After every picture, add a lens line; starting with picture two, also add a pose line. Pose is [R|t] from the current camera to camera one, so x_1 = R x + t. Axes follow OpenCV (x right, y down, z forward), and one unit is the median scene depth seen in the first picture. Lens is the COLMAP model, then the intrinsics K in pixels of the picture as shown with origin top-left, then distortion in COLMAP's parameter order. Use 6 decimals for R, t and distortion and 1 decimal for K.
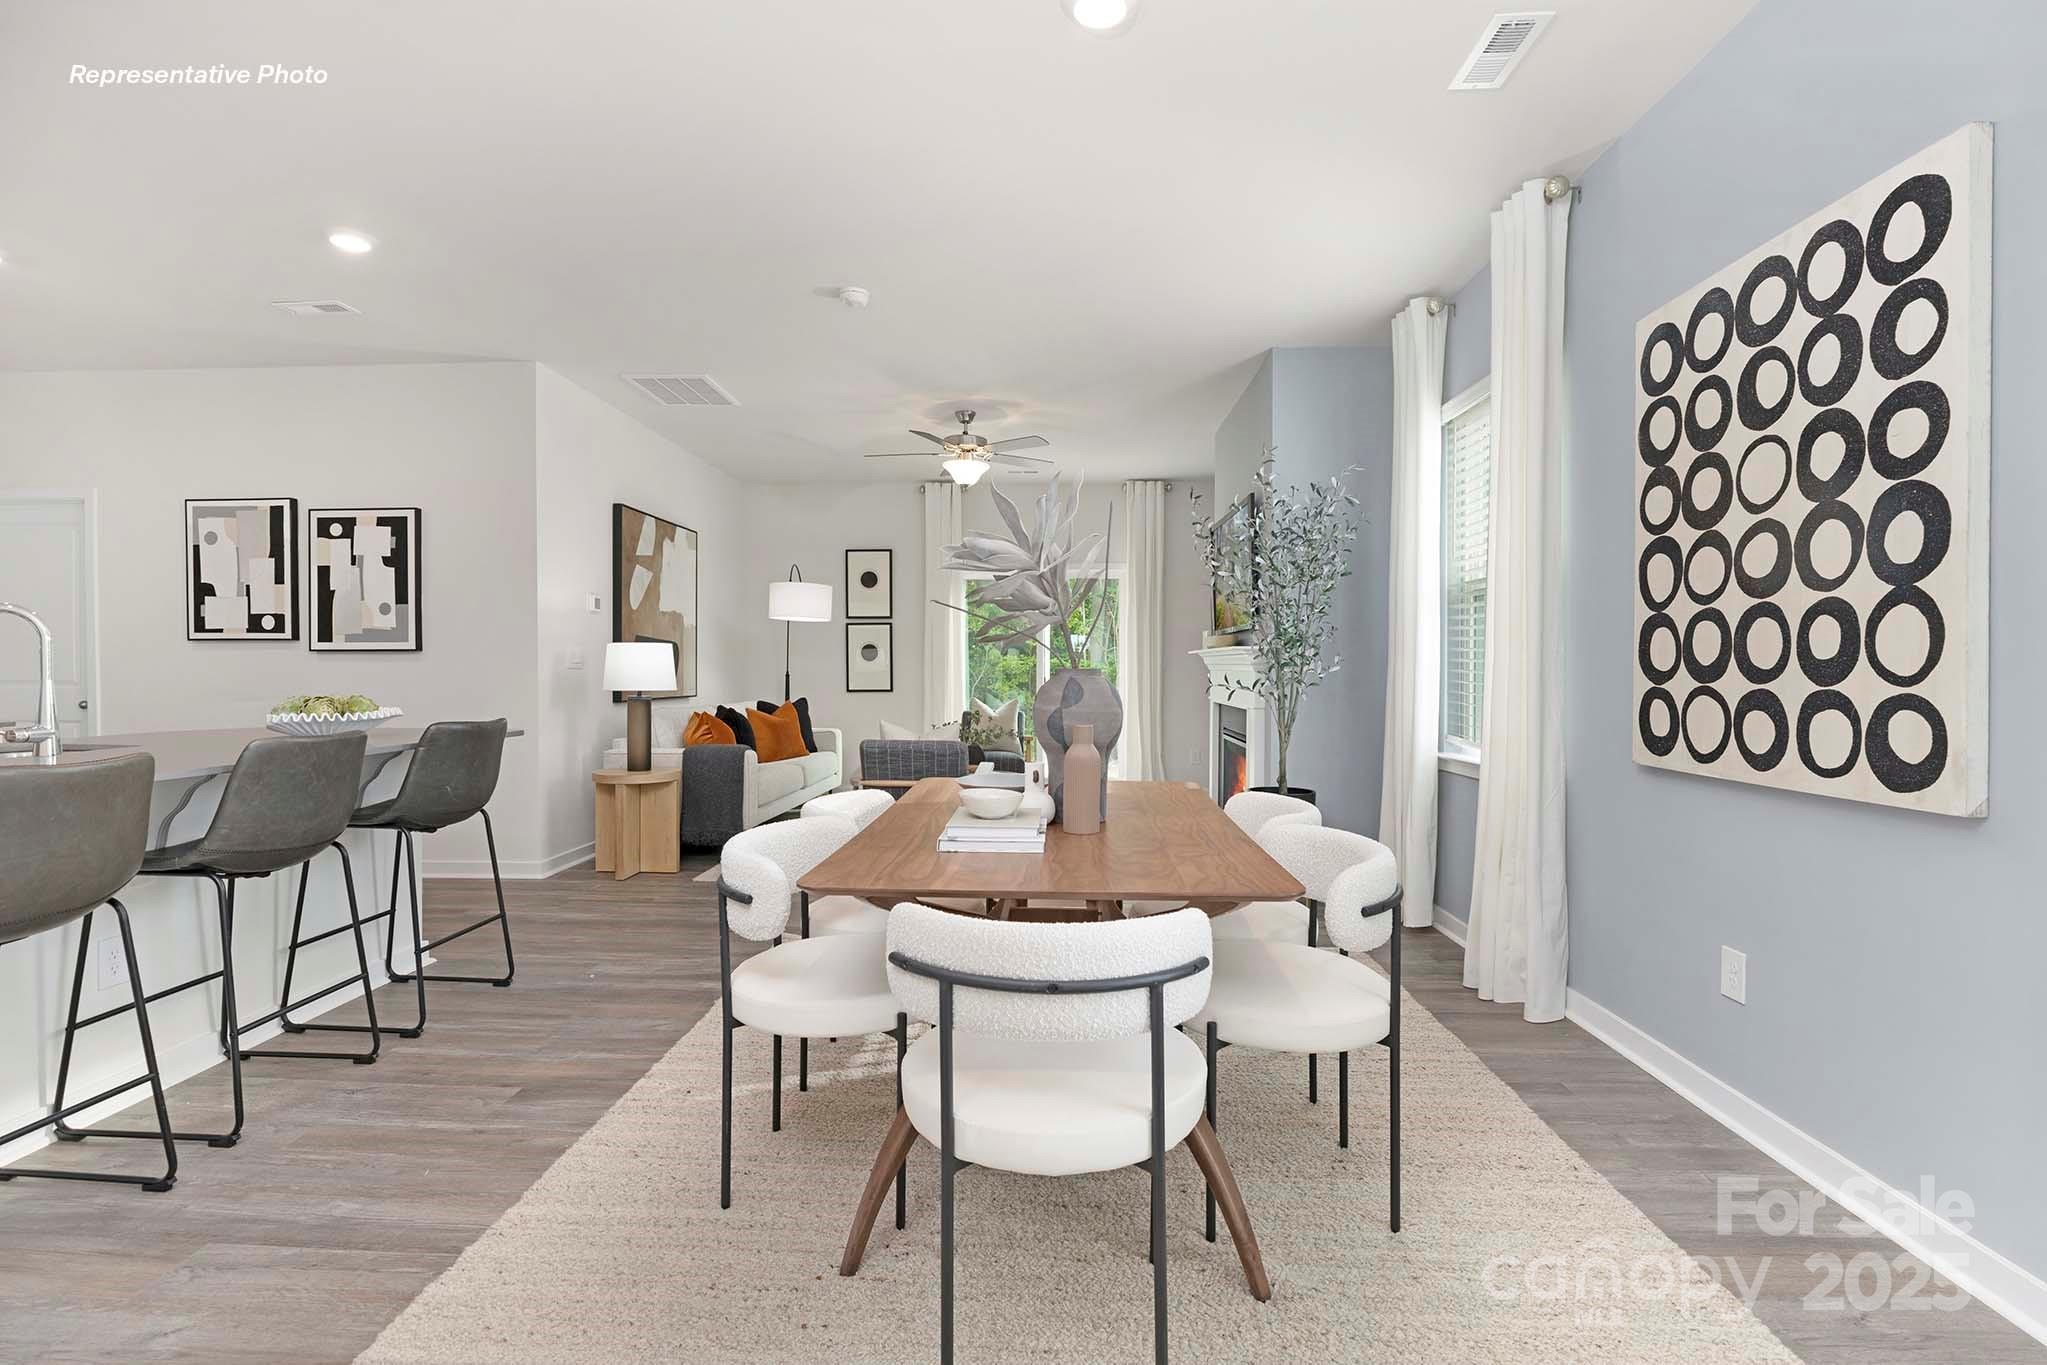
lens RADIAL K [[947.7, 0, 1007.5], [0, 947.7, 681.3], [0, 0, 1]] dist [-0.002182, -0.000906]
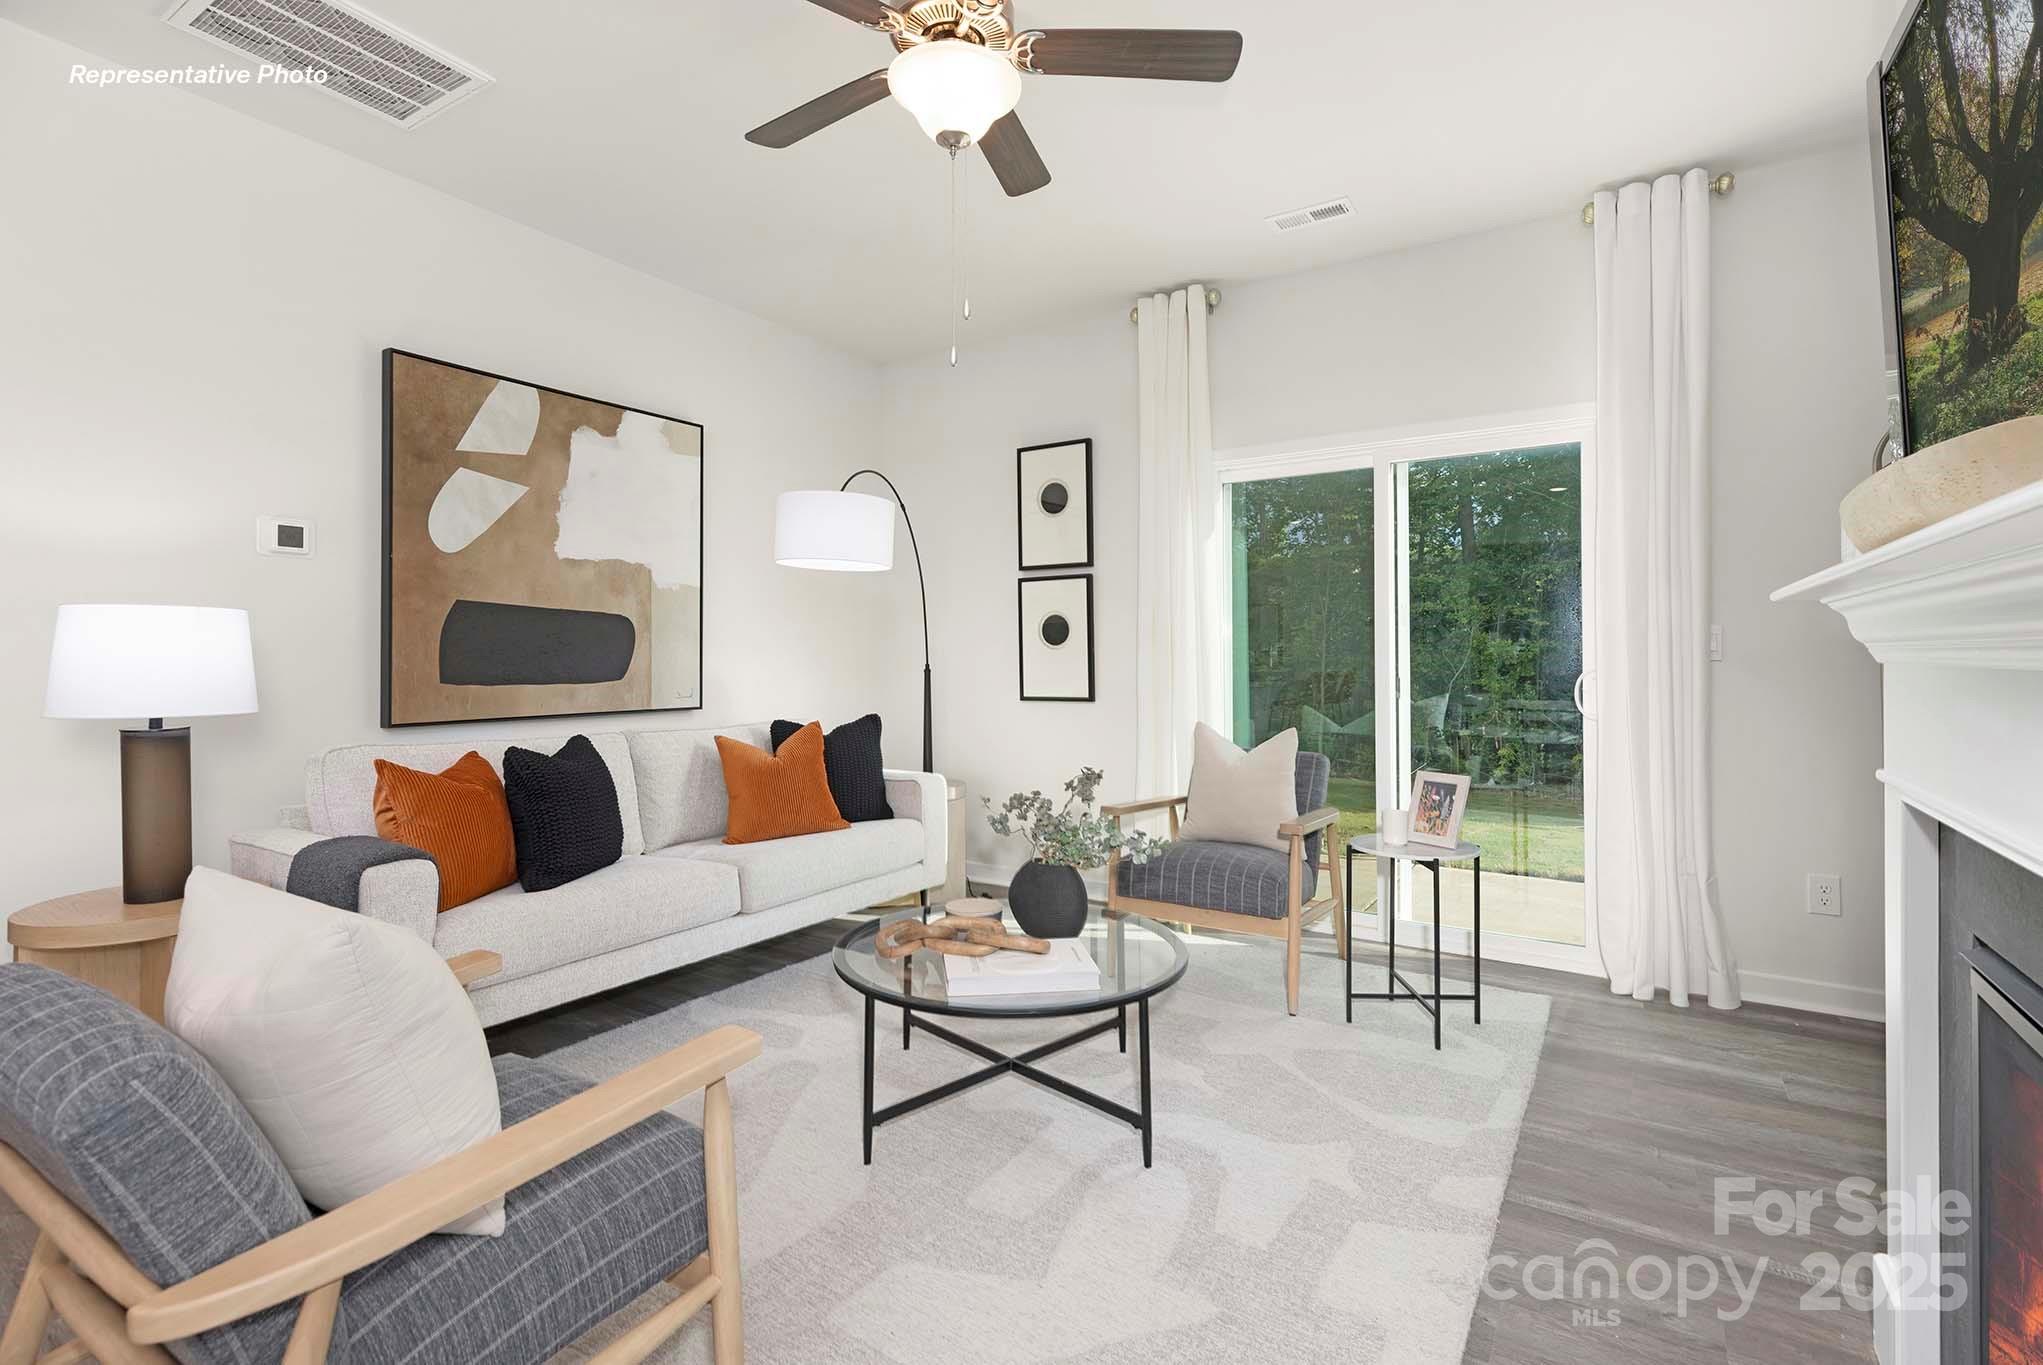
lens RADIAL K [[945.8, 0, 1001.1], [0, 945.8, 651.2], [0, 0, 1]] dist [-0.002182, -0.000906]
pose [[0.867019, -0.004523, -0.498254, 0.167708], [-0.004071, 0.999861, -0.016161, -0.015055], [0.498258, 0.016040, 0.866880, 0.834681]]
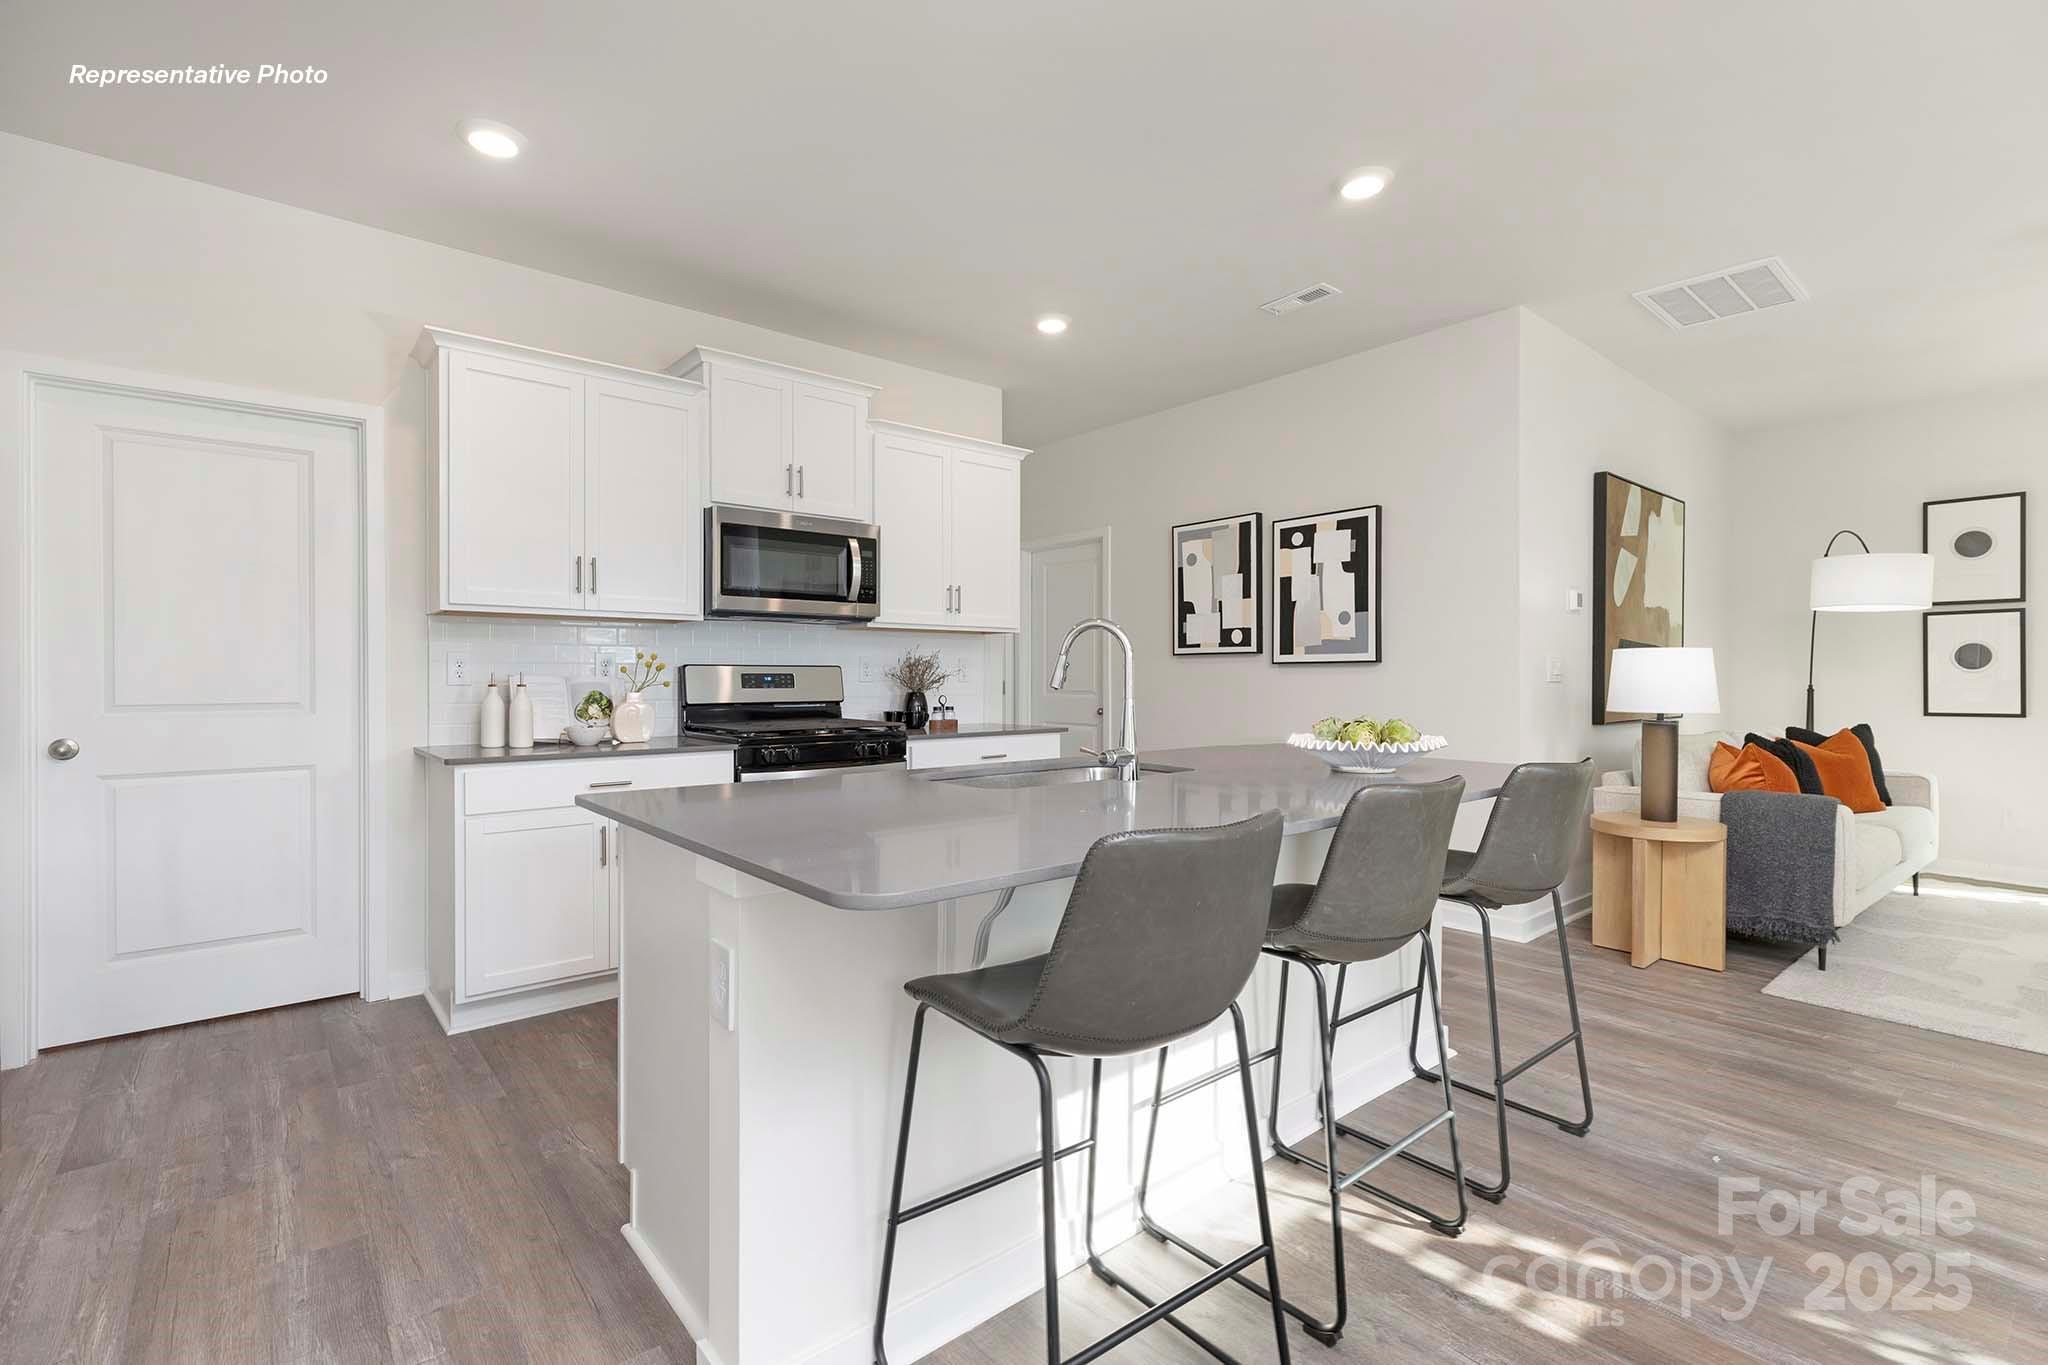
lens RADIAL K [[948.2, 0, 1022.3], [0, 948.2, 672.7], [0, 0, 1]] dist [-0.002182, -0.000906]
pose [[0.677574, -0.005276, -0.735435, -0.184059], [-0.009138, 0.999837, -0.015592, -0.004906], [0.735398, 0.017285, 0.677415, 0.133912]]
